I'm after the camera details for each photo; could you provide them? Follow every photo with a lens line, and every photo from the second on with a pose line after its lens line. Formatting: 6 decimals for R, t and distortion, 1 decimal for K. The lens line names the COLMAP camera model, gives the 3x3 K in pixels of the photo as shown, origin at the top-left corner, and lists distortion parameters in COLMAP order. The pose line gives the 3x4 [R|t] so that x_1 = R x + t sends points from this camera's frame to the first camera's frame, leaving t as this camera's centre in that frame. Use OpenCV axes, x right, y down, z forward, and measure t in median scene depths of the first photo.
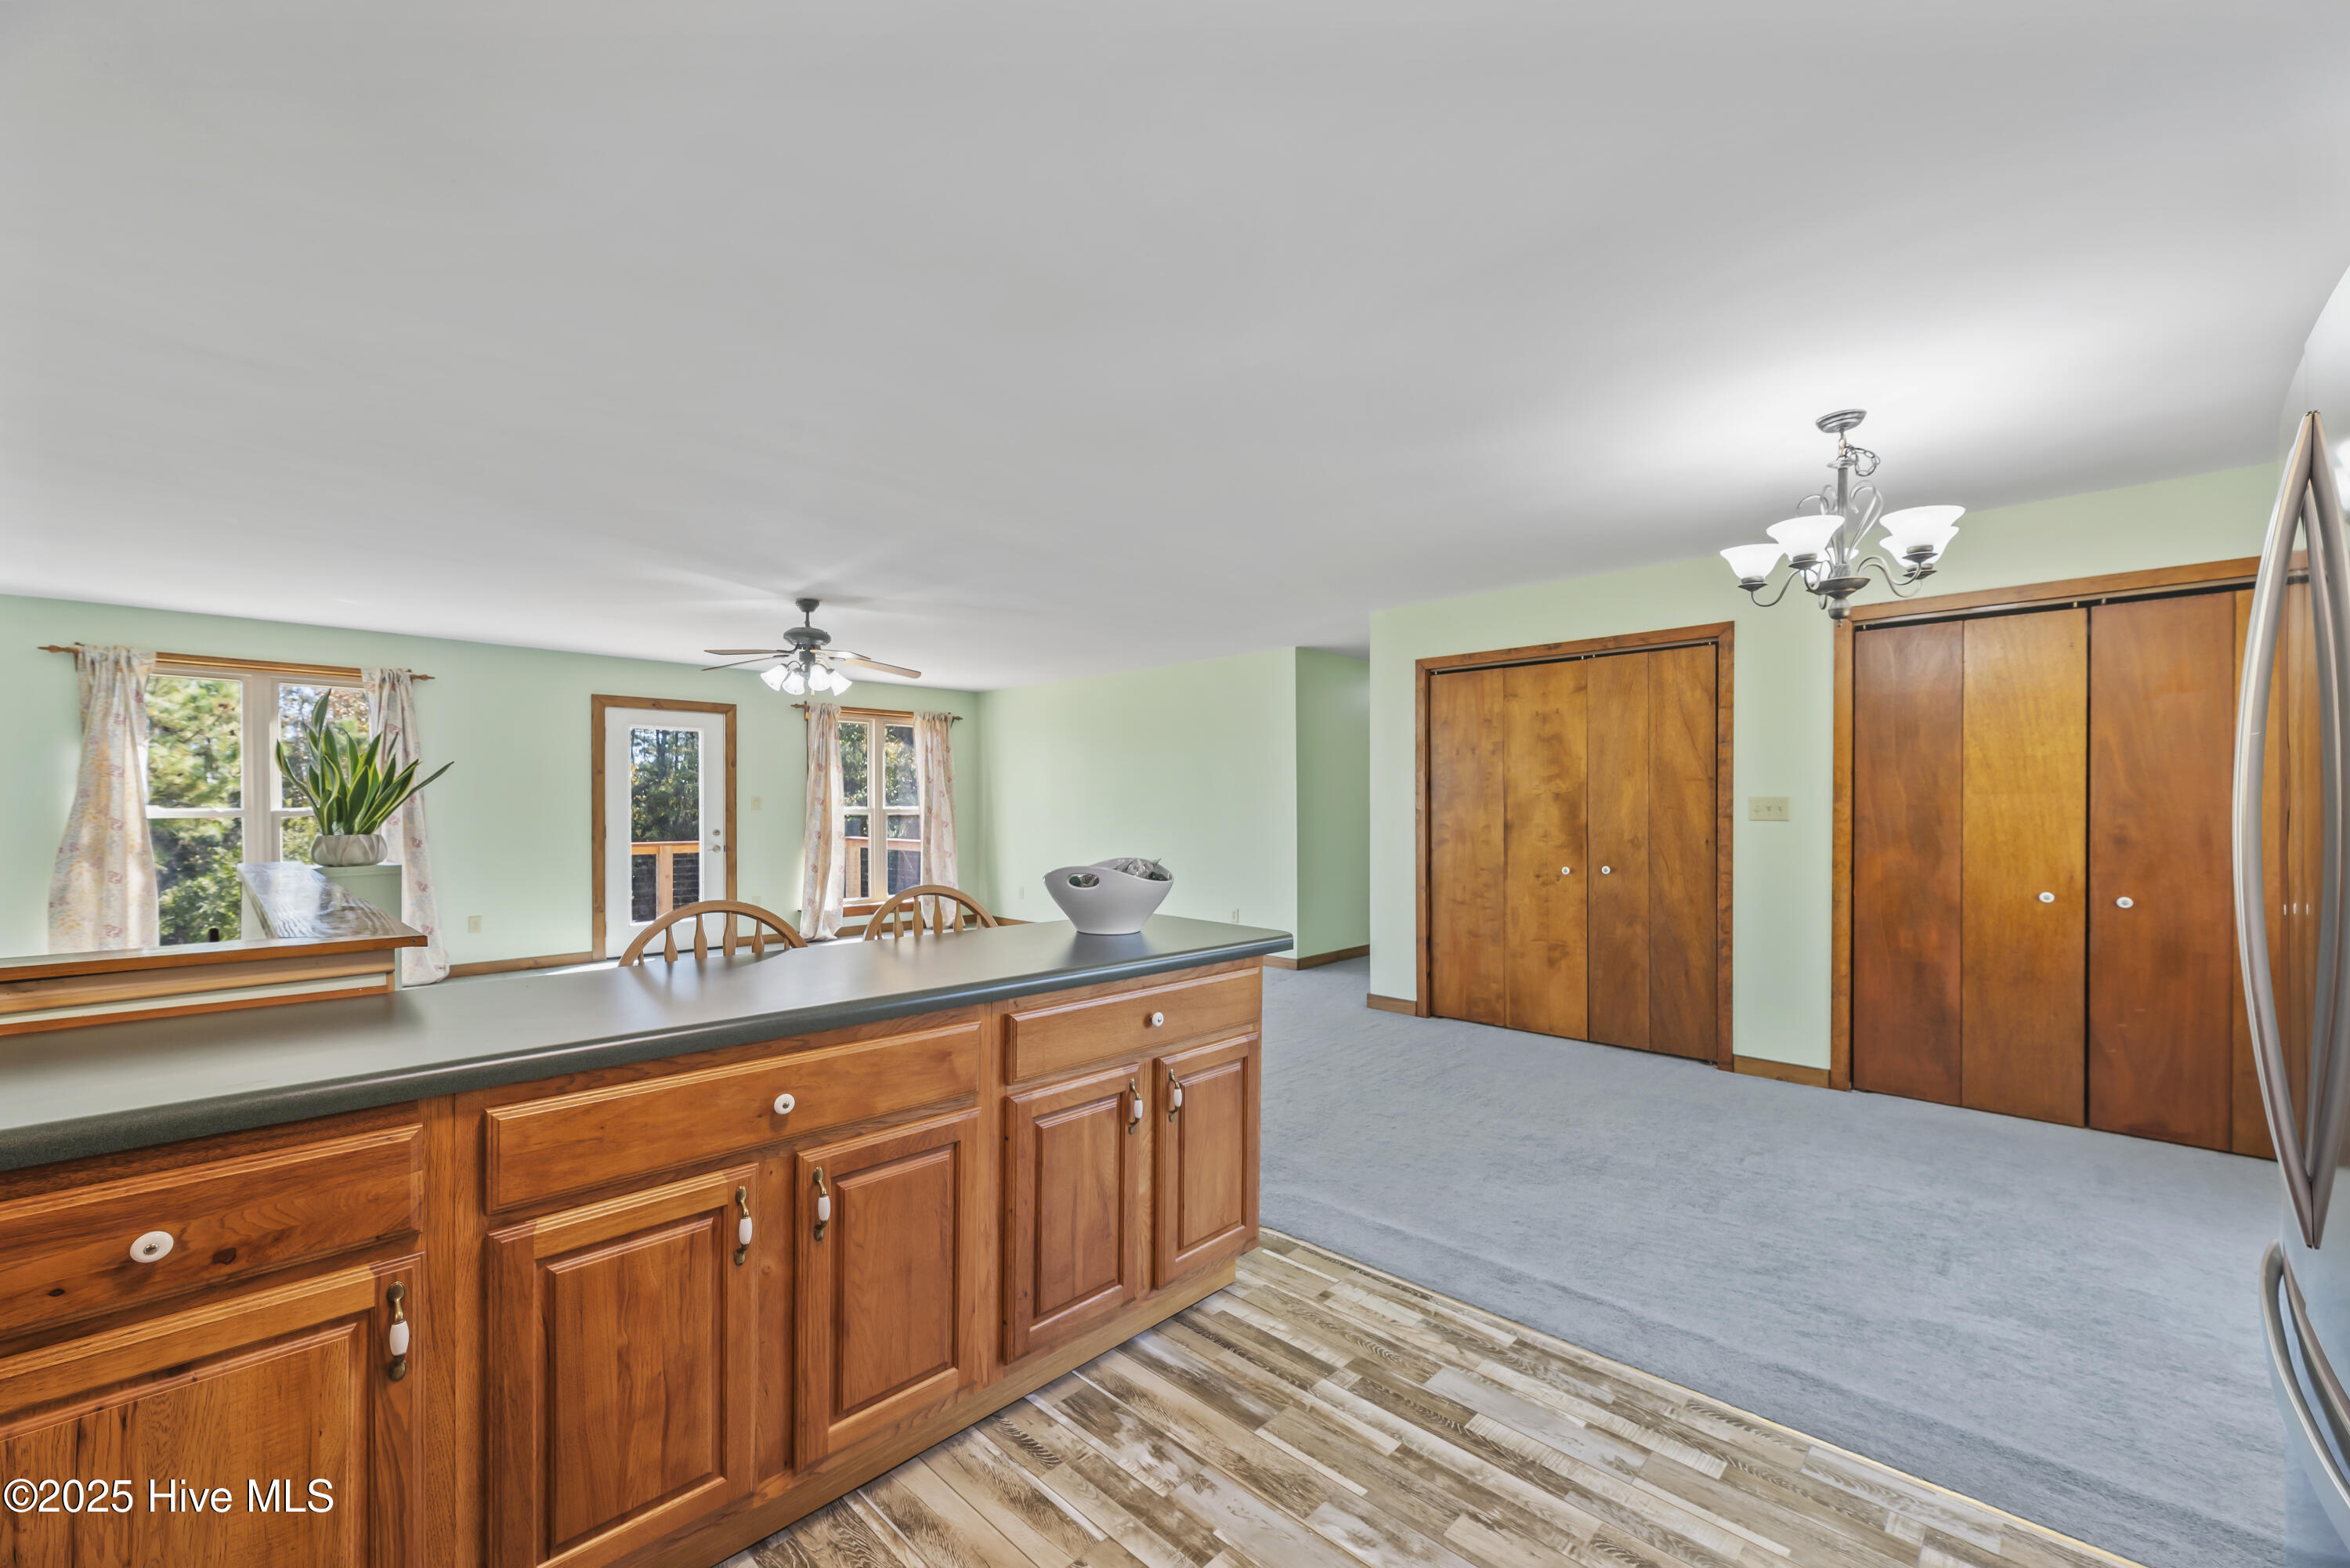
lens RADIAL K [[939.3, 0, 1163.2], [0, 939.3, 811.7], [0, 0, 1]] dist [0.003560, 0.000036]
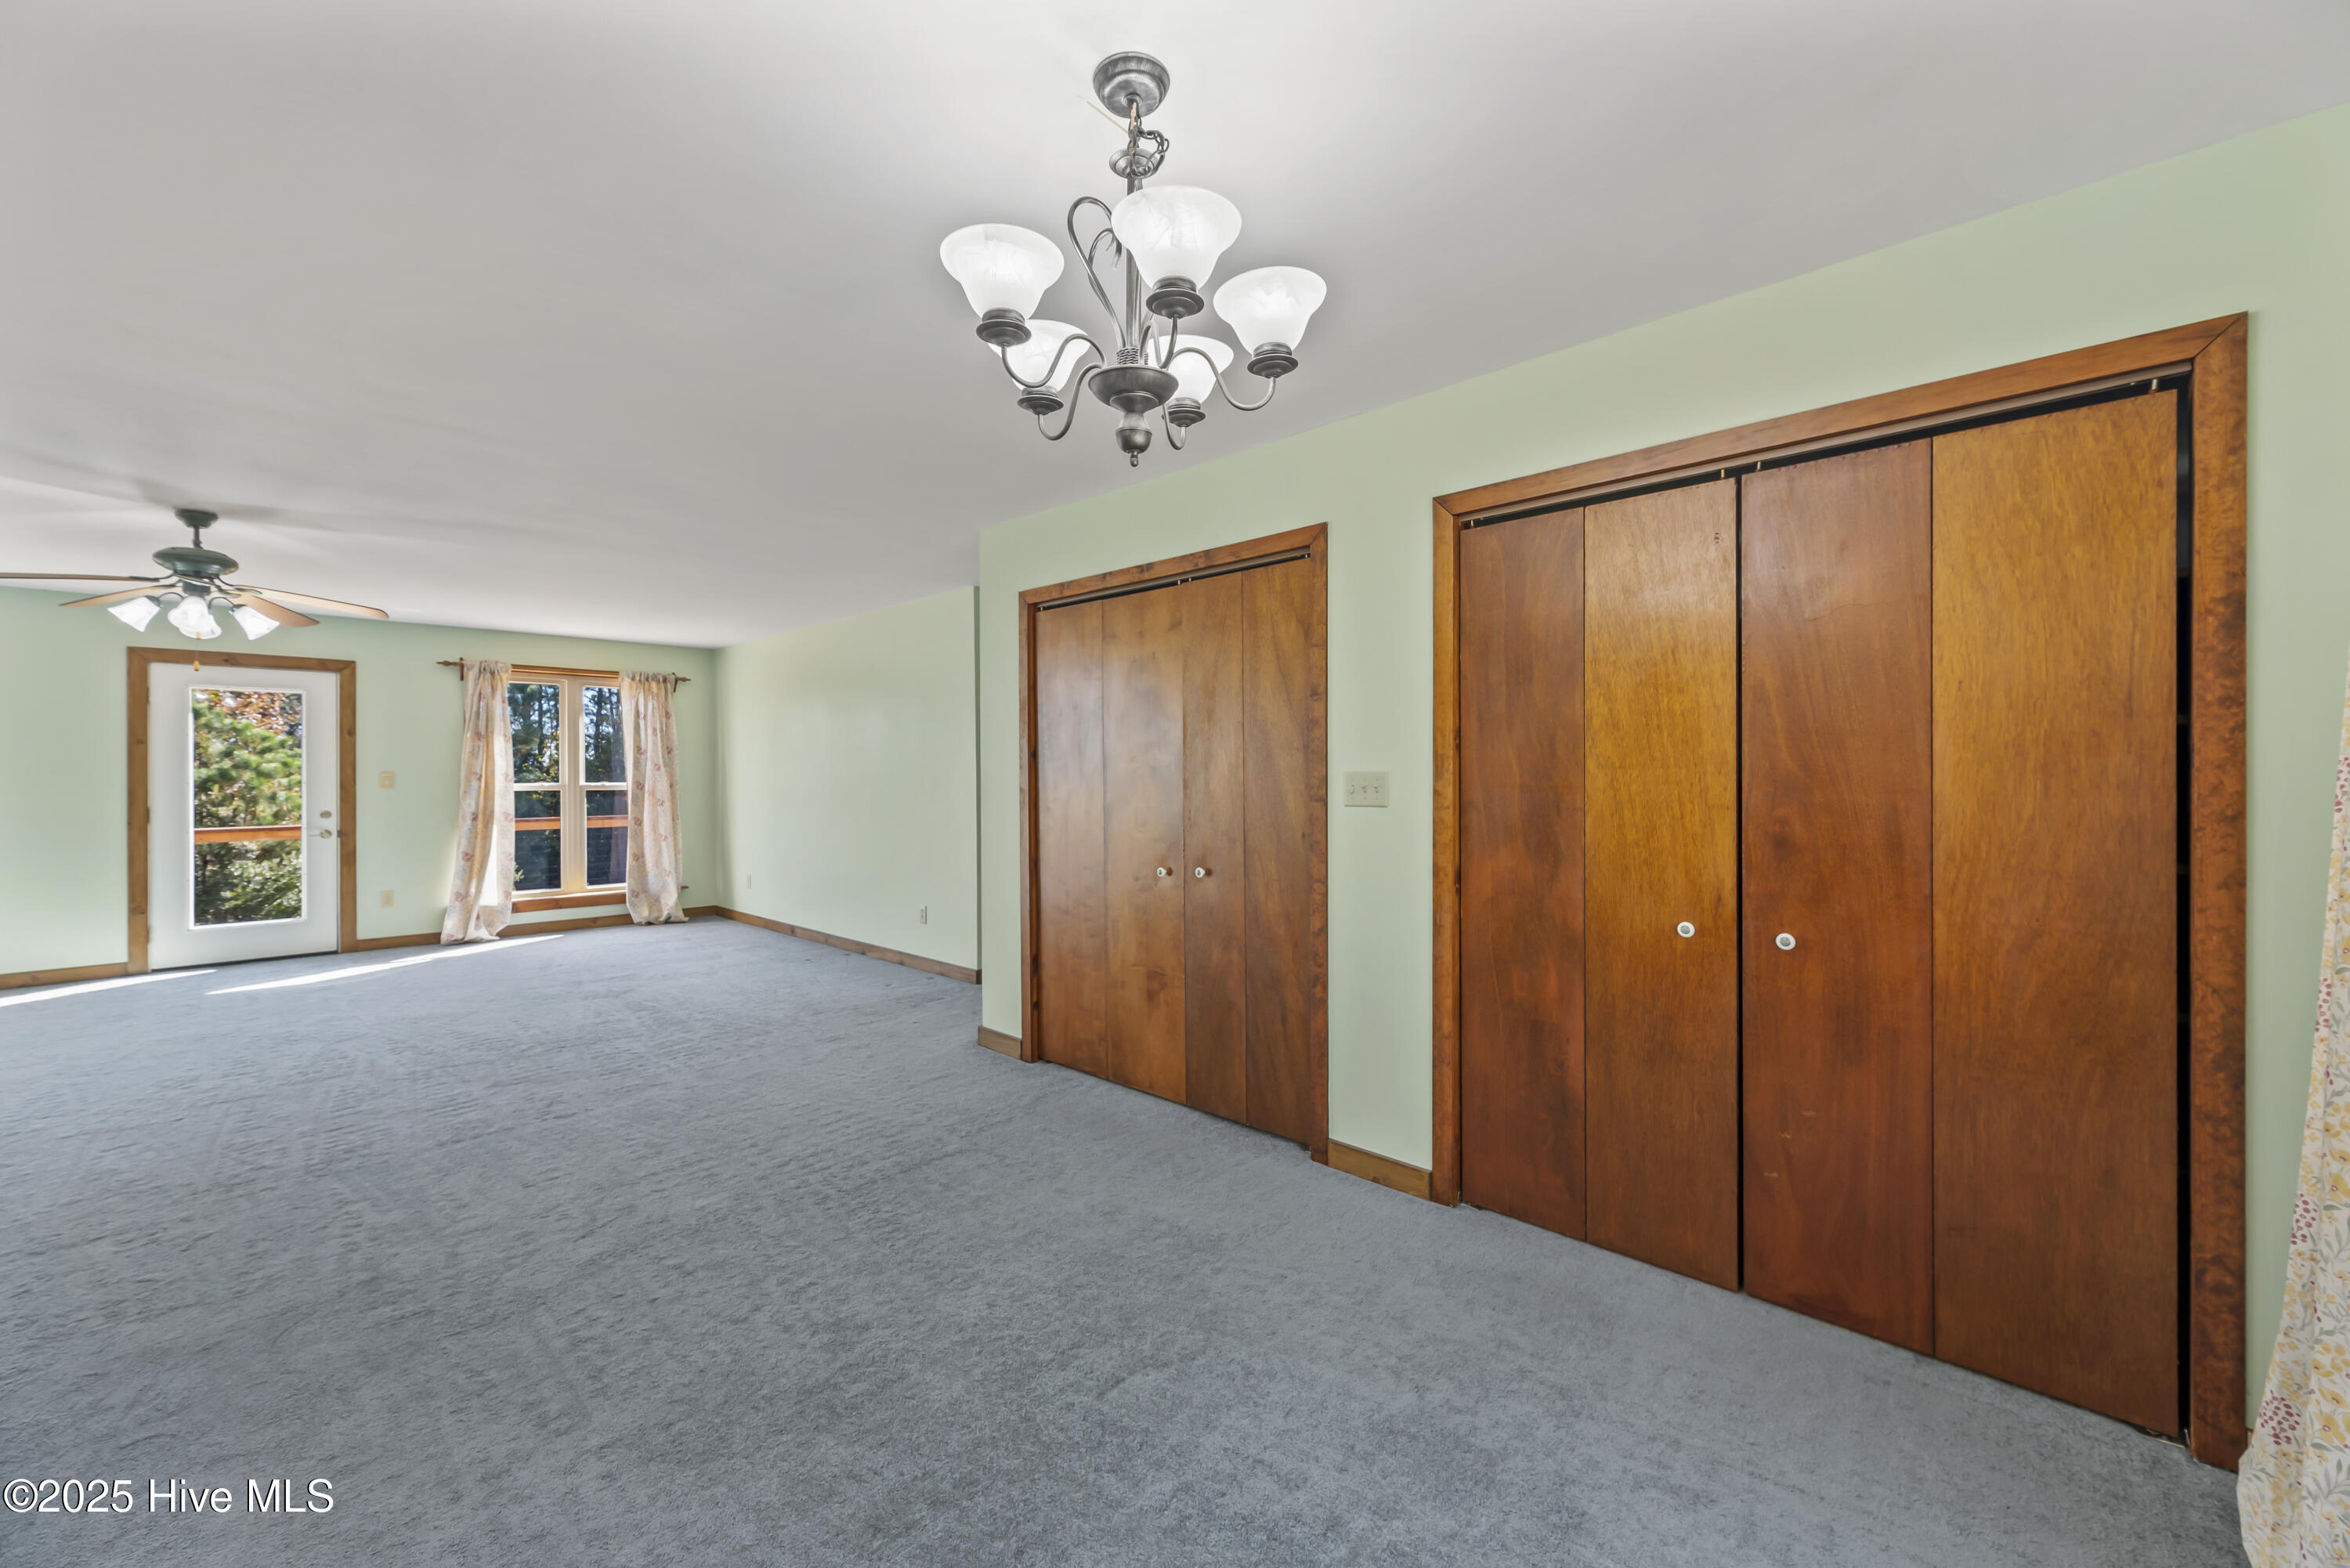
lens RADIAL K [[939.3, 0, 1162.6], [0, 939.3, 779.2], [0, 0, 1]] dist [0.003560, 0.000036]
pose [[0.999977, -0.002498, 0.006250, 0.555561], [0.002518, 0.999992, -0.003076, -0.010246], [-0.006243, 0.003092, 0.999976, 0.346436]]
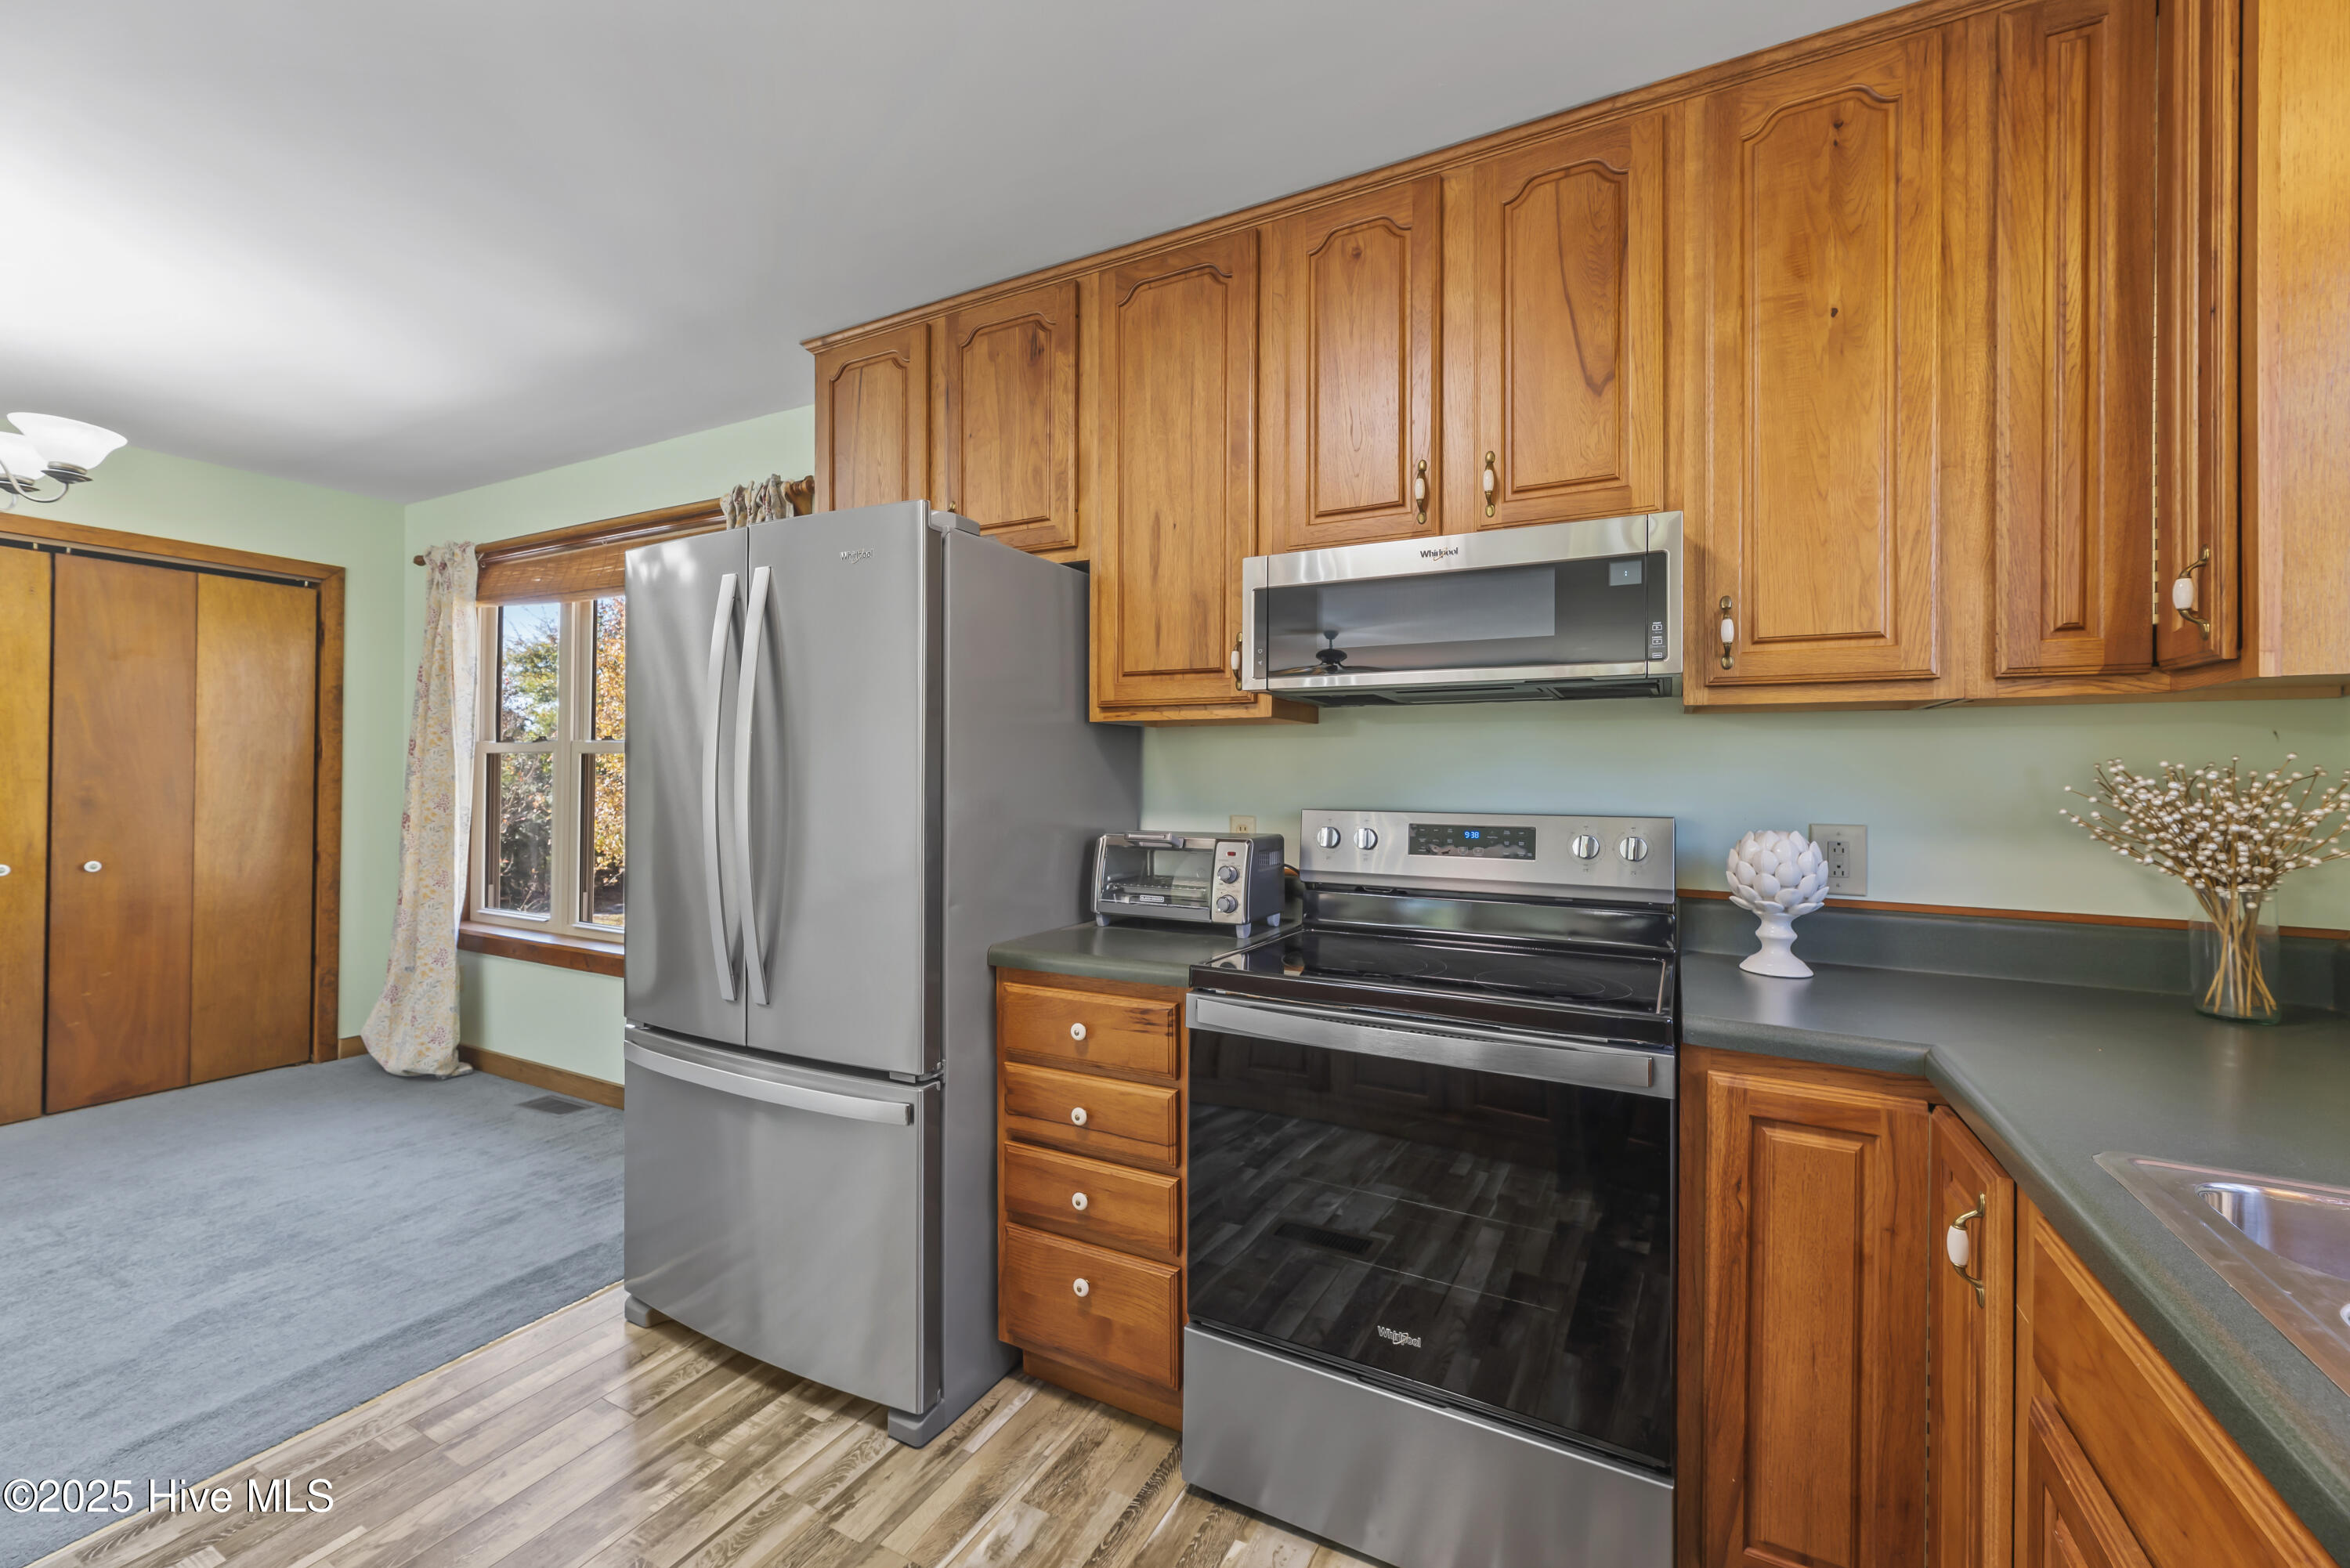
lens RADIAL K [[939.3, 0, 1180.2], [0, 939.3, 772.9], [0, 0, 1]] dist [0.003560, 0.000036]
pose [[-0.293983, 0.002356, 0.955808, -0.220792], [-0.002993, 0.999990, -0.003385, -0.000240], [-0.955806, -0.003856, -0.293973, 0.199576]]
